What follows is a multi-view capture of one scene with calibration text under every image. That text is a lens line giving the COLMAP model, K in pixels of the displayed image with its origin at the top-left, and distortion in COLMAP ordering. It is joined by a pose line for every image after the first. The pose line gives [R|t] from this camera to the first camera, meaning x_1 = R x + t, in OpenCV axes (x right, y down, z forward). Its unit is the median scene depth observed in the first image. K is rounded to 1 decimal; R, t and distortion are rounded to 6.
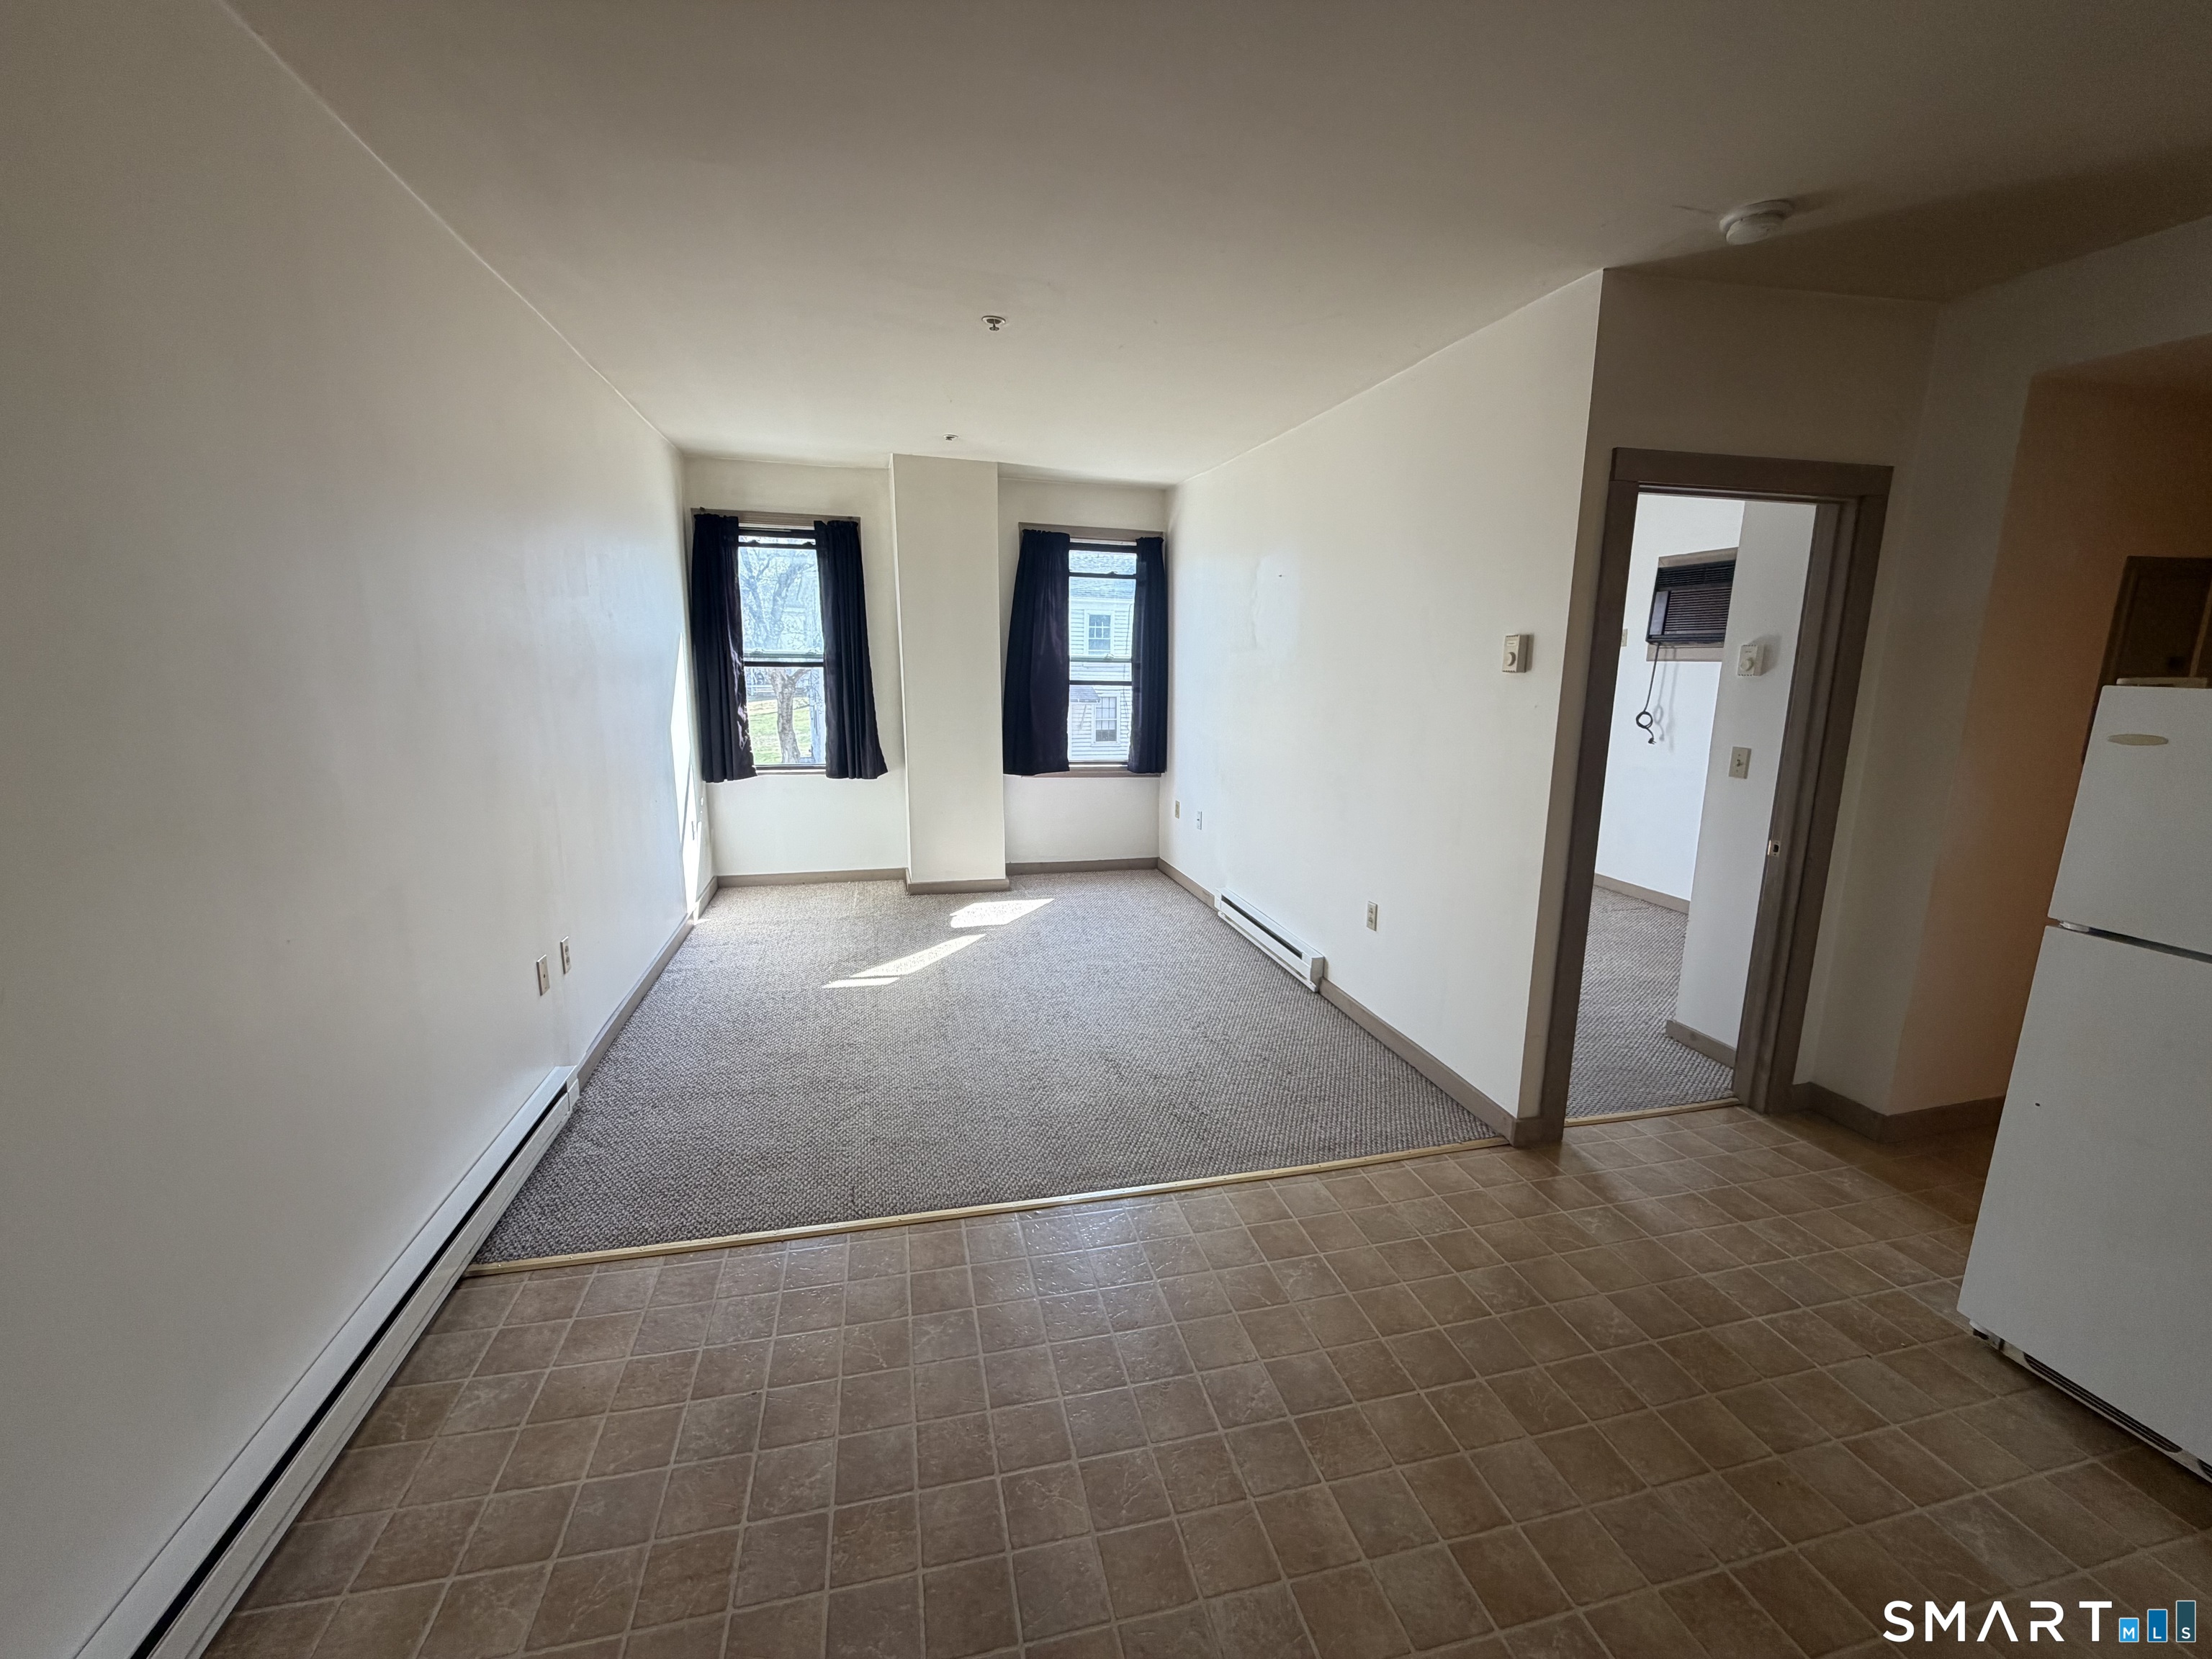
lens RADIAL K [[882.7, 0, 1104.8], [0, 882.7, 833.5], [0, 0, 1]] dist [-0.001698, 0.000505]
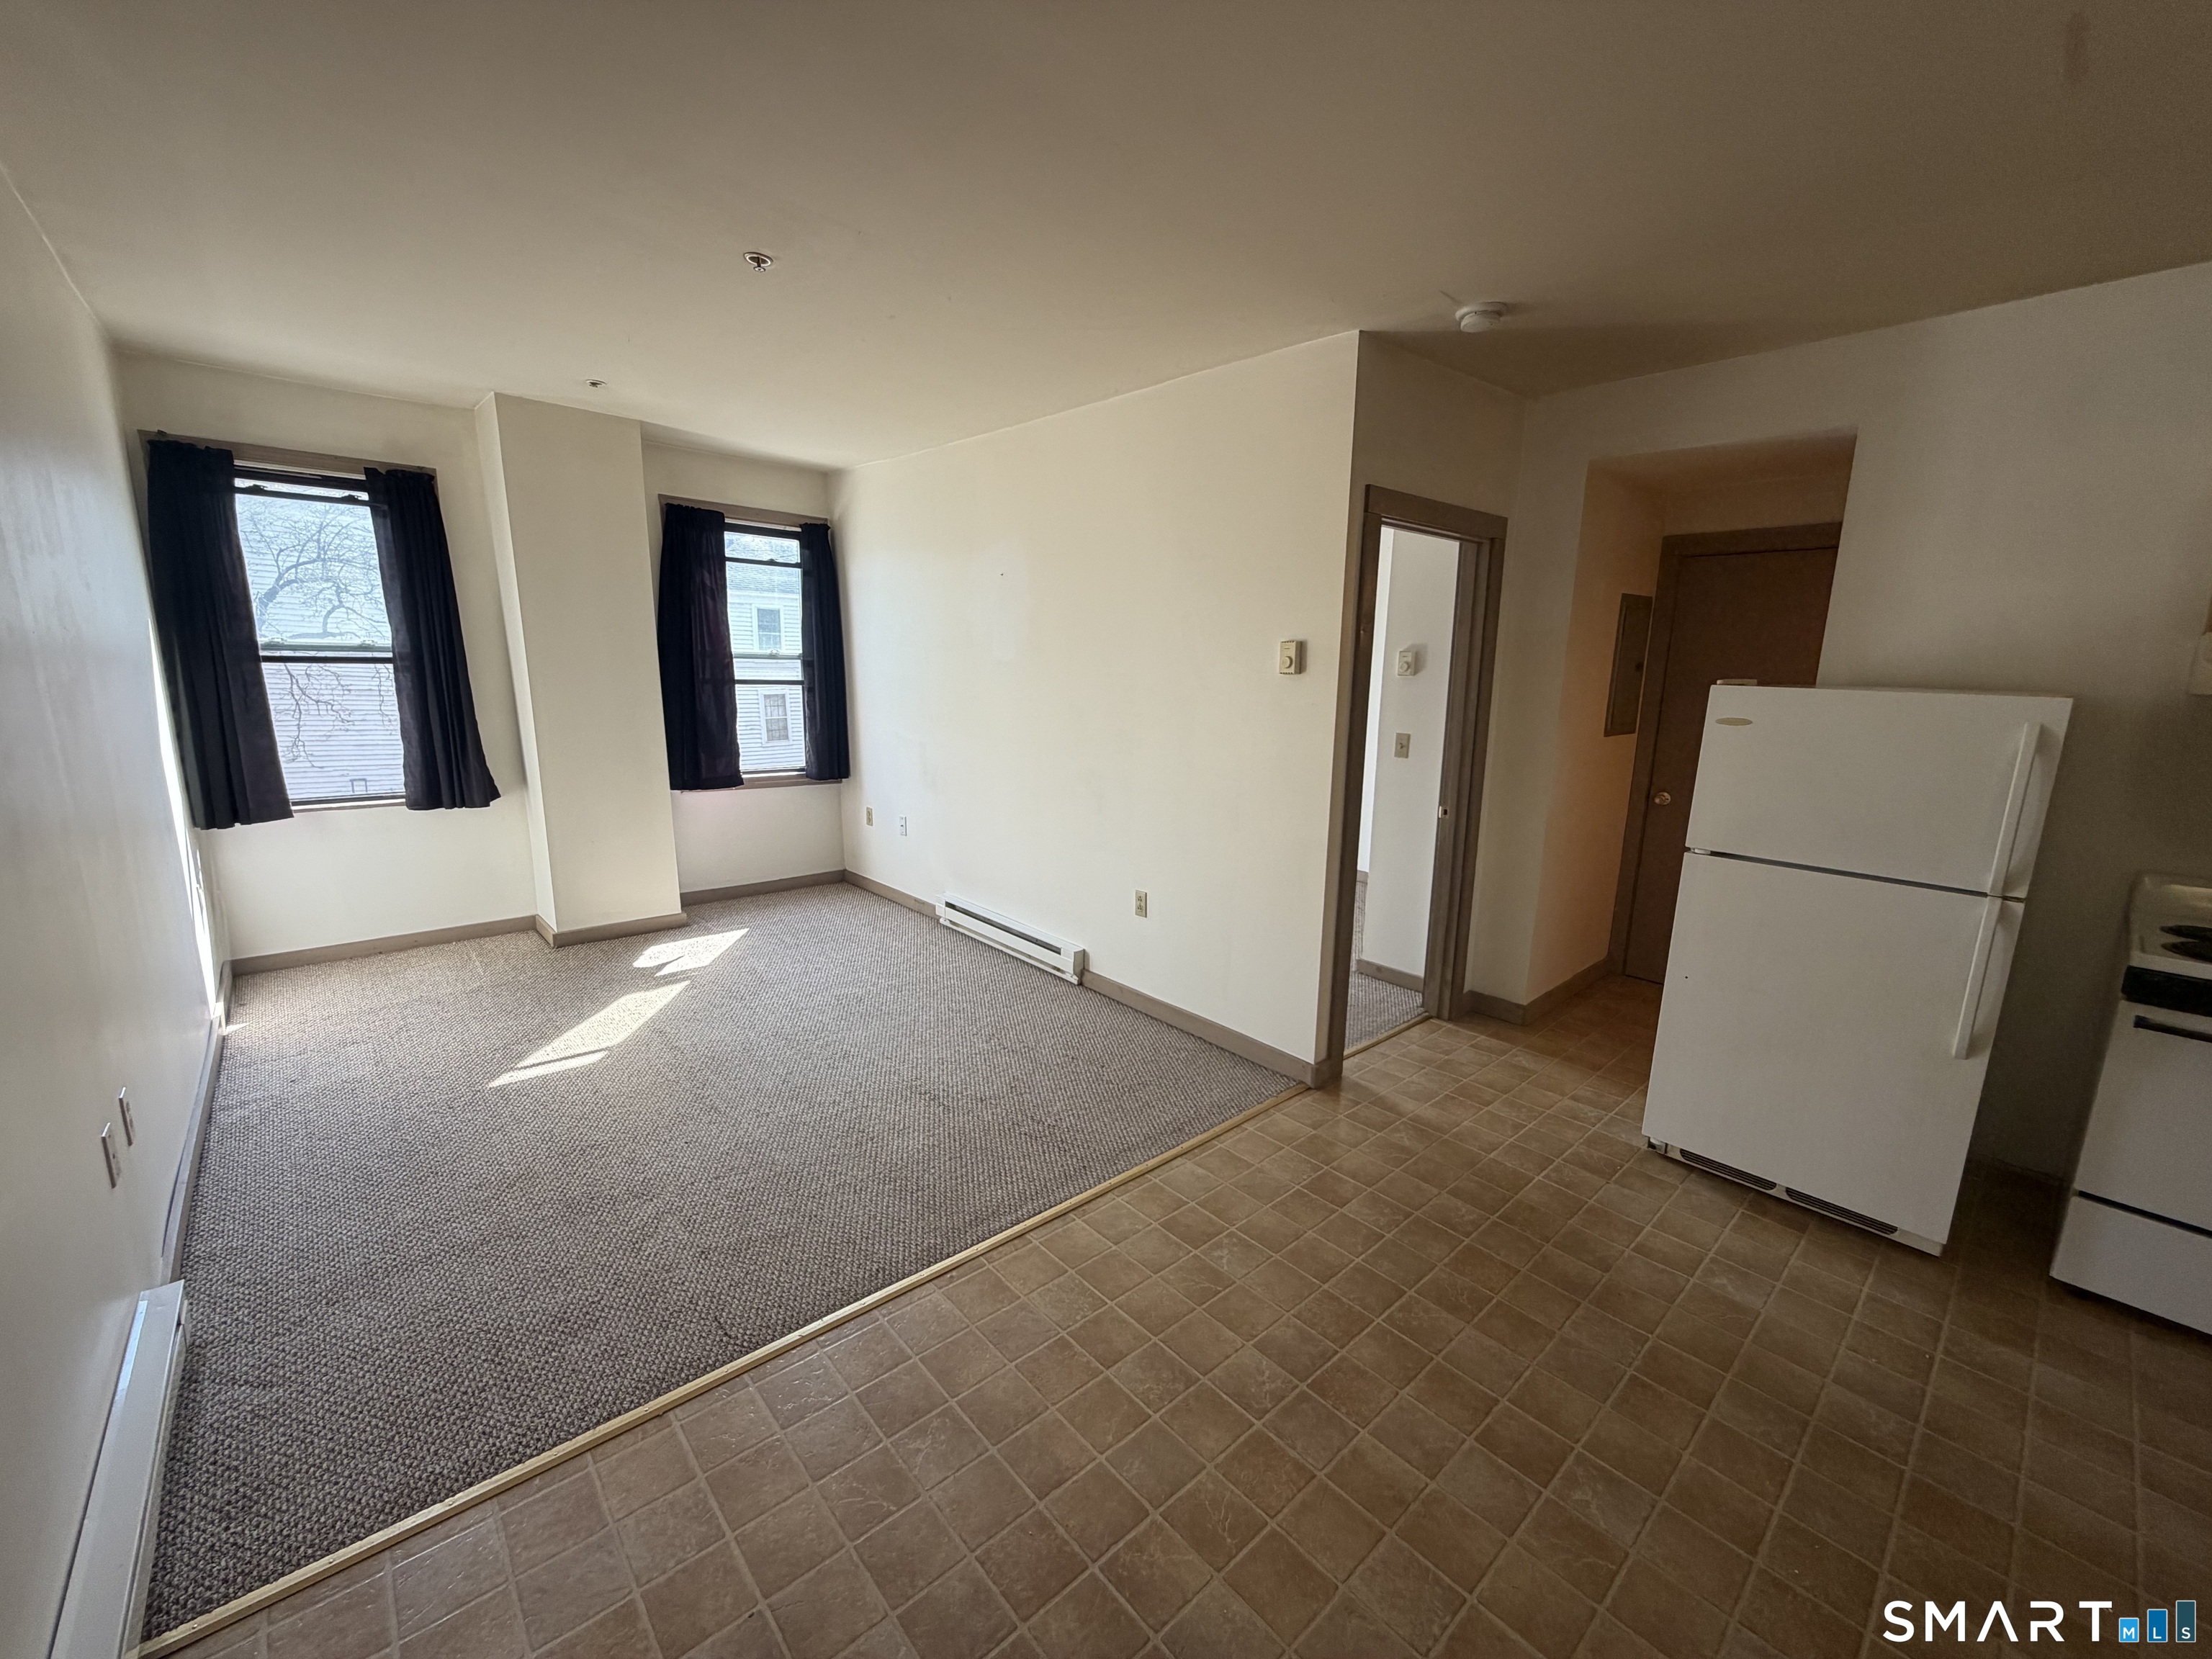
lens RADIAL K [[882.7, 0, 1104.4], [0, 882.7, 833.6], [0, 0, 1]] dist [-0.001698, 0.000505]
pose [[0.883214, -0.084828, 0.461234, -0.257859], [0.082376, 0.996275, 0.025488, -0.024612], [-0.461678, 0.015483, 0.886912, 0.099531]]
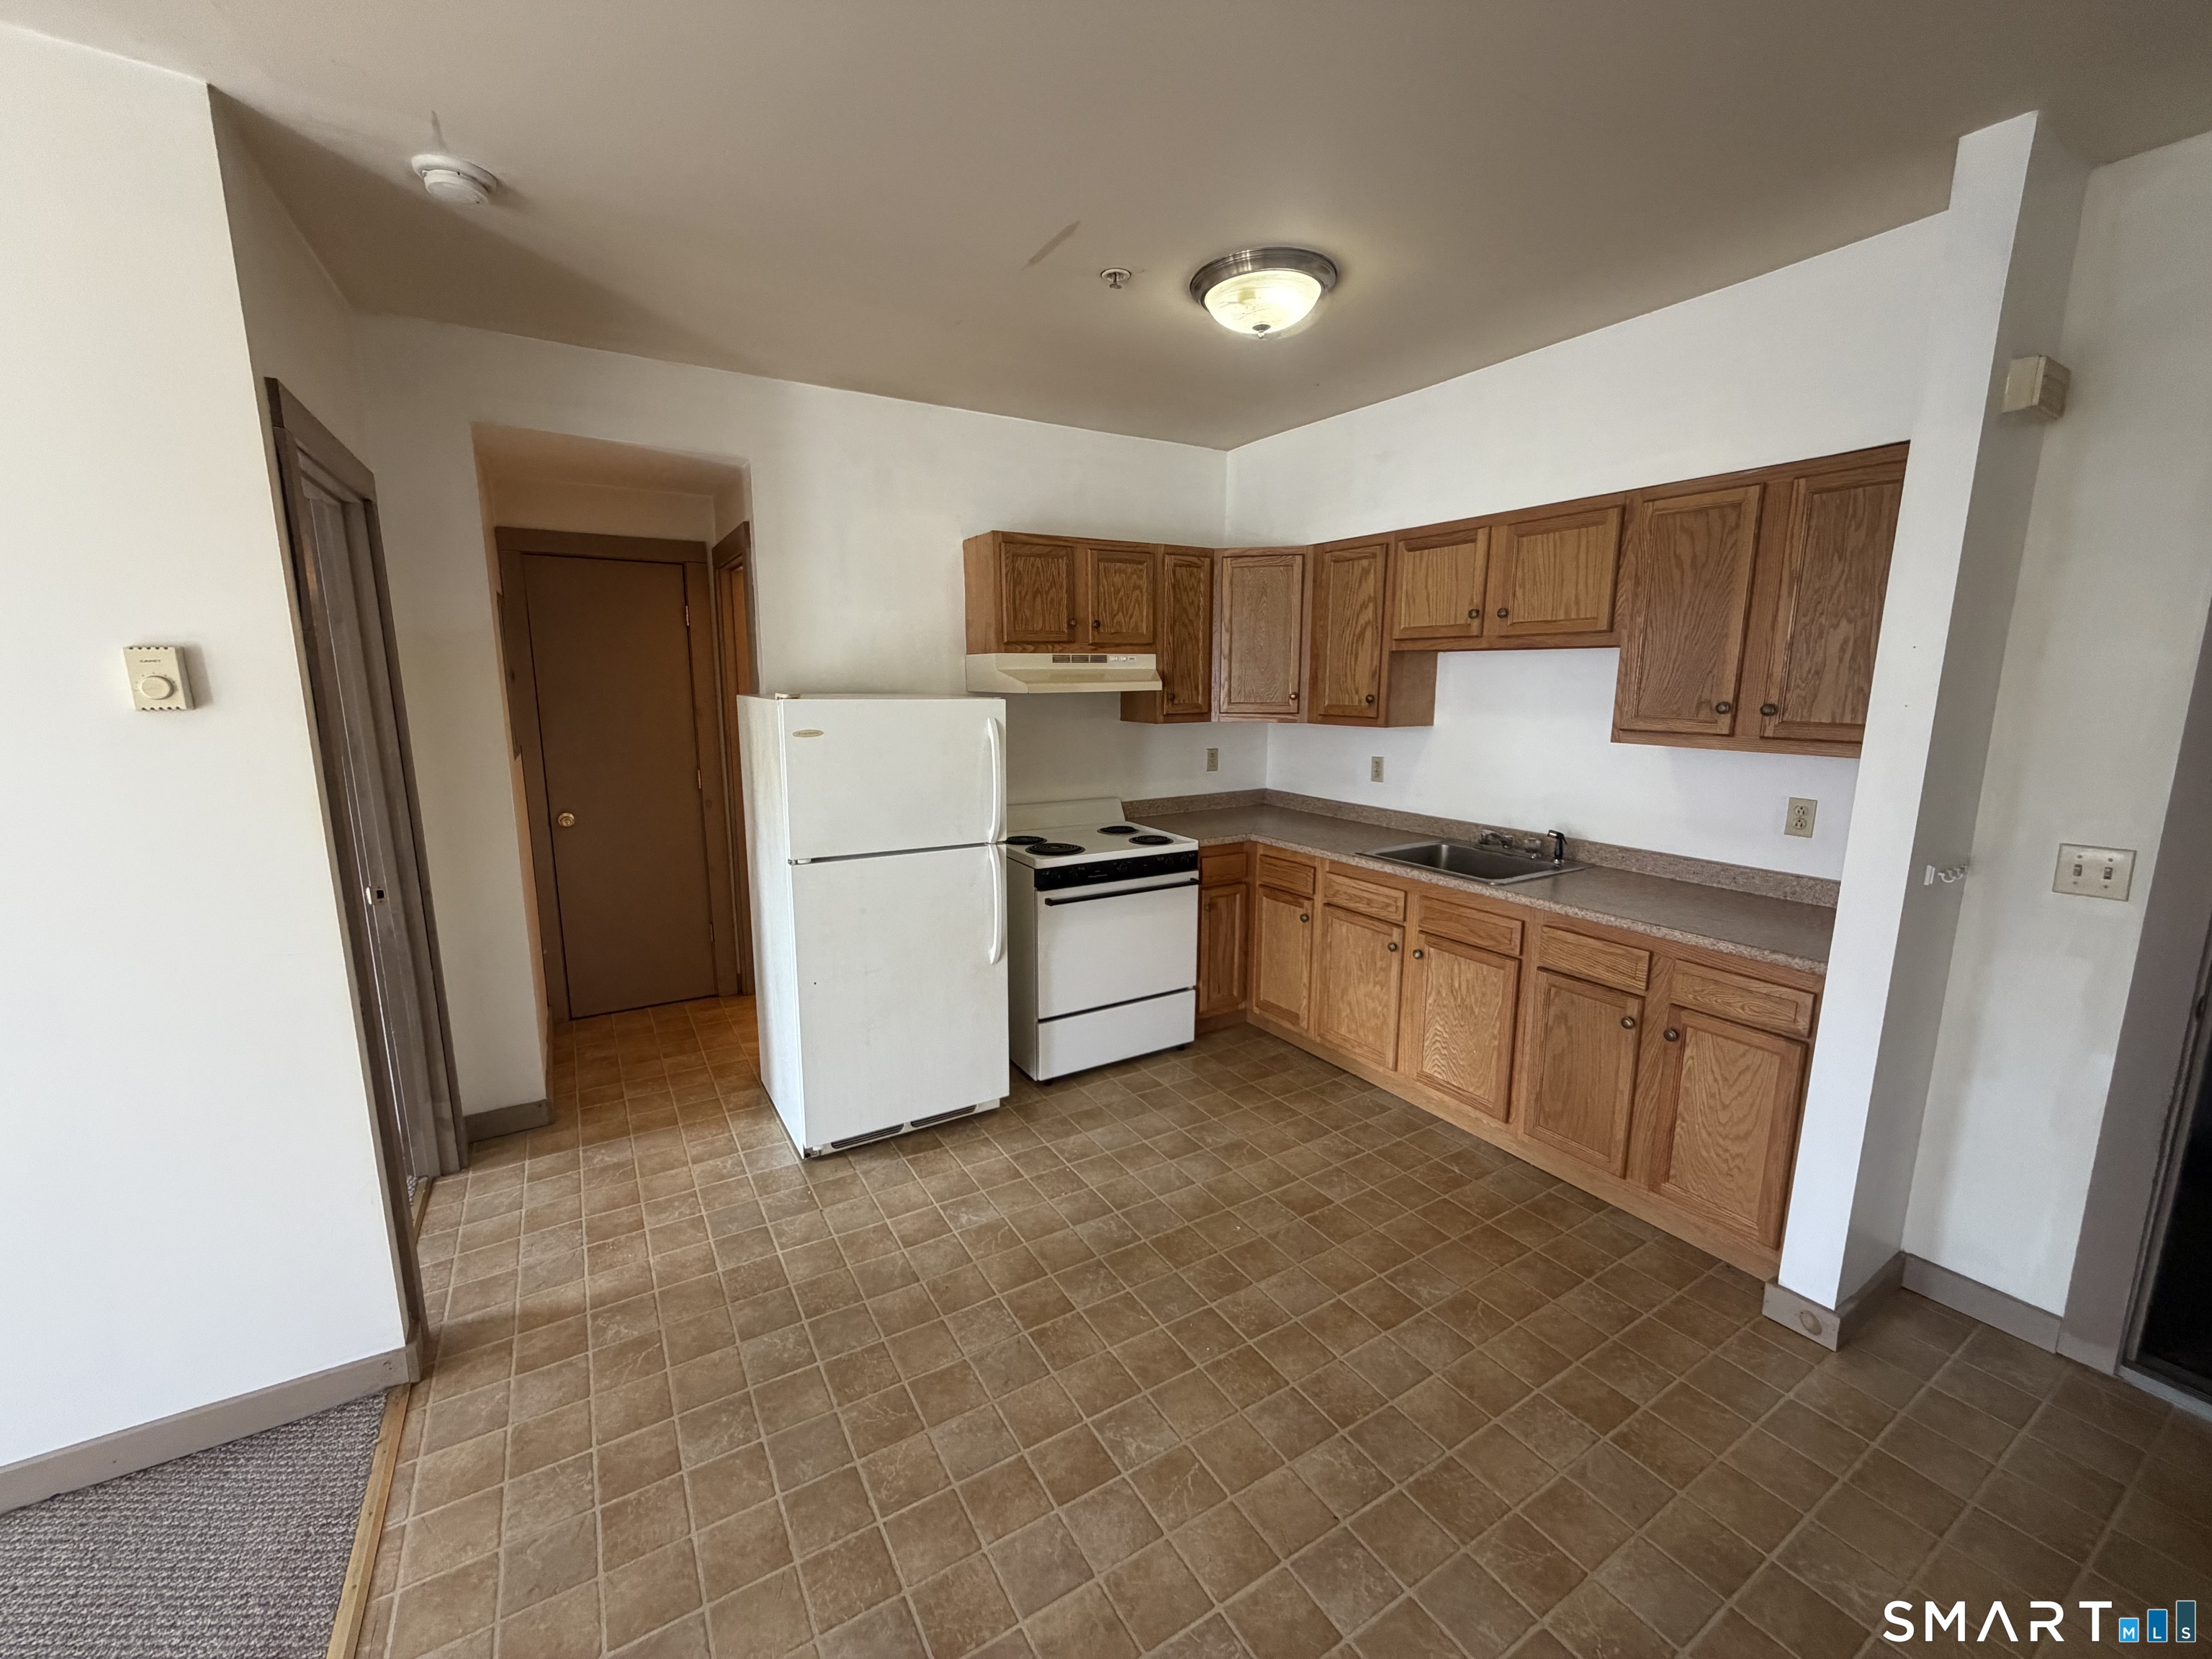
lens RADIAL K [[882.7, 0, 1105.1], [0, 882.7, 832.2], [0, 0, 1]] dist [-0.001698, 0.000505]
pose [[-0.302010, -0.179369, 0.936278, -0.257182], [0.176617, 0.954609, 0.239851, -0.122807], [-0.936801, 0.237800, -0.256621, 0.532092]]
